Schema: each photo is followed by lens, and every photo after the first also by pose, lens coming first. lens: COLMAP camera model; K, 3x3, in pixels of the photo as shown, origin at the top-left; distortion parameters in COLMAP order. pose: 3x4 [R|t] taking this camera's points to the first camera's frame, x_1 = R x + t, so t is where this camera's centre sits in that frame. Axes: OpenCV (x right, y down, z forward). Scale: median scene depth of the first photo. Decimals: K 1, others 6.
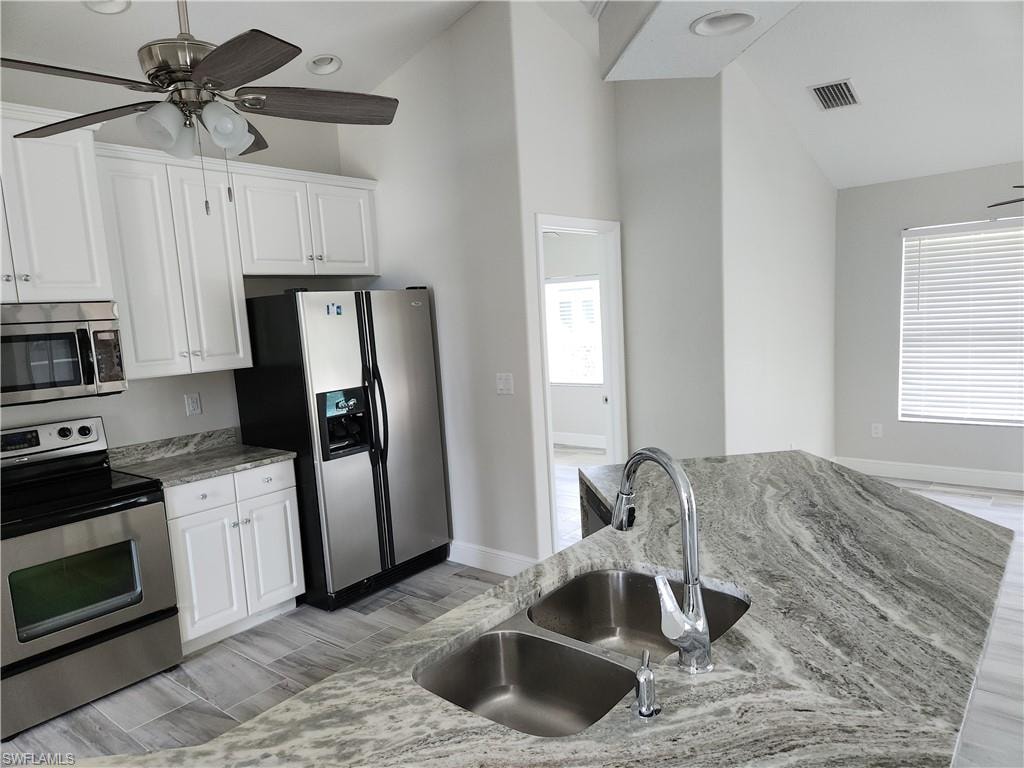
lens RADIAL K [[683.7, 0, 512.5], [0, 683.7, 398.9], [0, 0, 1]] dist [0.067922, -0.056459]
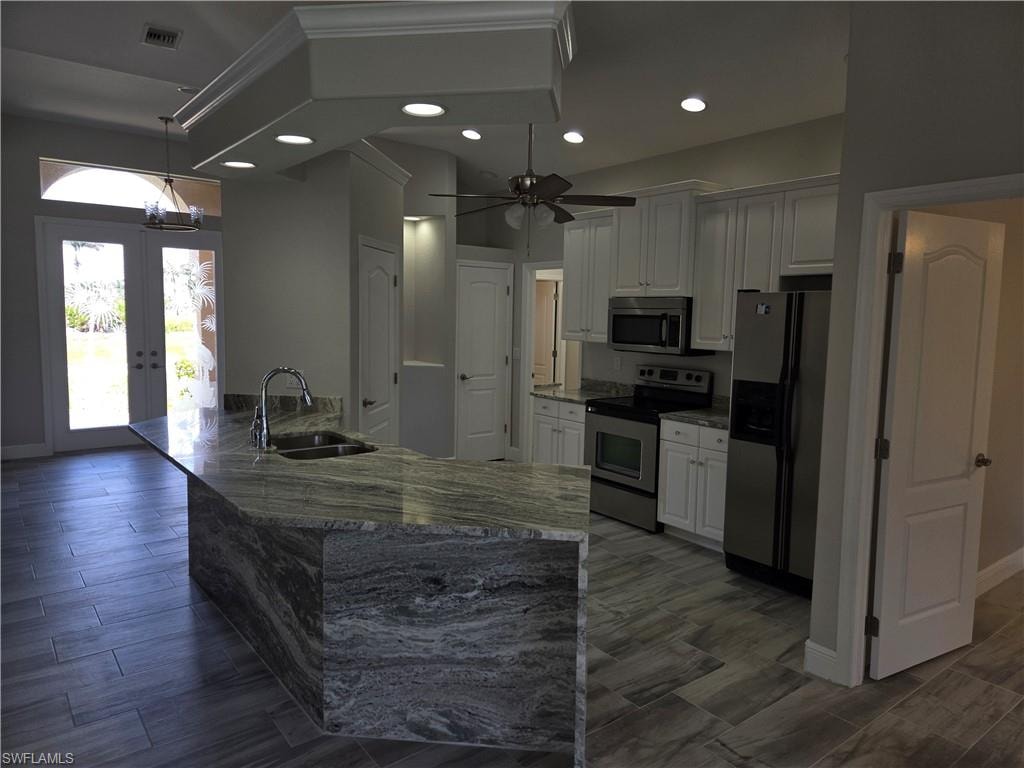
lens RADIAL K [[683.7, 0, 515.2], [0, 683.7, 376.6], [0, 0, 1]] dist [0.067922, -0.056459]
pose [[-0.221375, 0.146623, -0.964103, 1.000834], [-0.128413, 0.975641, 0.177864, -0.186745], [0.966697, 0.163178, -0.197154, 0.939238]]
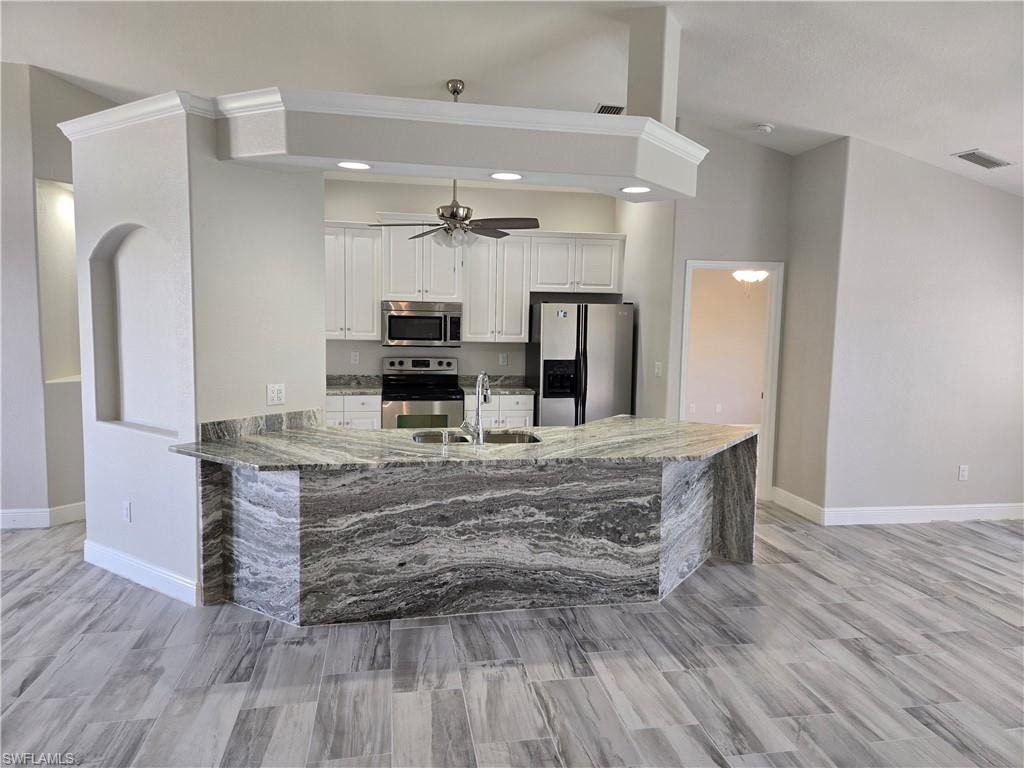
lens RADIAL K [[683.7, 0, 518.8], [0, 683.7, 379.5], [0, 0, 1]] dist [0.067922, -0.056459]
pose [[0.766214, 0.132816, -0.628710, 0.857939], [-0.145260, 0.988880, 0.031872, -0.003673], [0.625952, 0.066906, 0.776986, -0.461811]]
